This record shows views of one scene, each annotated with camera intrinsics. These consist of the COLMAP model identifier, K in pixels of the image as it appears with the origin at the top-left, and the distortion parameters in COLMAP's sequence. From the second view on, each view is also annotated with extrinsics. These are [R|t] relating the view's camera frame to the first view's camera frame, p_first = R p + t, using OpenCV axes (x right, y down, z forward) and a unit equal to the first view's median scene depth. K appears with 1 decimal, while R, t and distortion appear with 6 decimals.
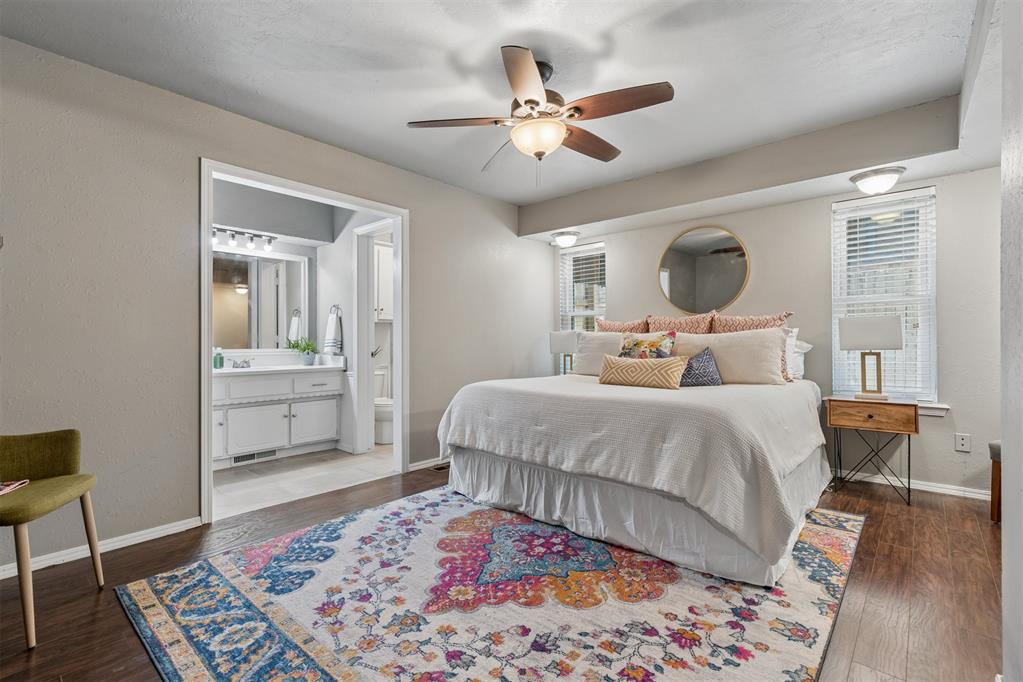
lens RADIAL K [[460.4, 0, 511.3], [0, 460.4, 336.1], [0, 0, 1]] dist [-0.007646, 0.003039]
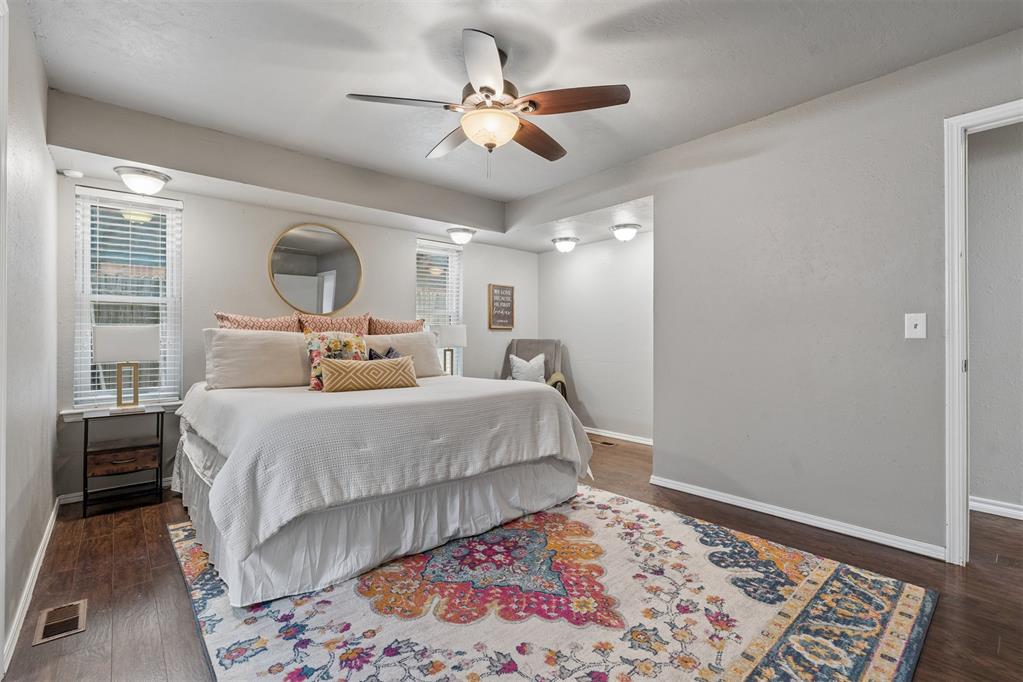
lens RADIAL K [[460.4, 0, 506.4], [0, 460.4, 335.2], [0, 0, 1]] dist [-0.007646, 0.003039]
pose [[0.135912, 0.012848, 0.990638, -0.910217], [-0.011596, 0.999868, -0.011376, 0.008425], [-0.990653, -0.009941, 0.136043, 0.867763]]
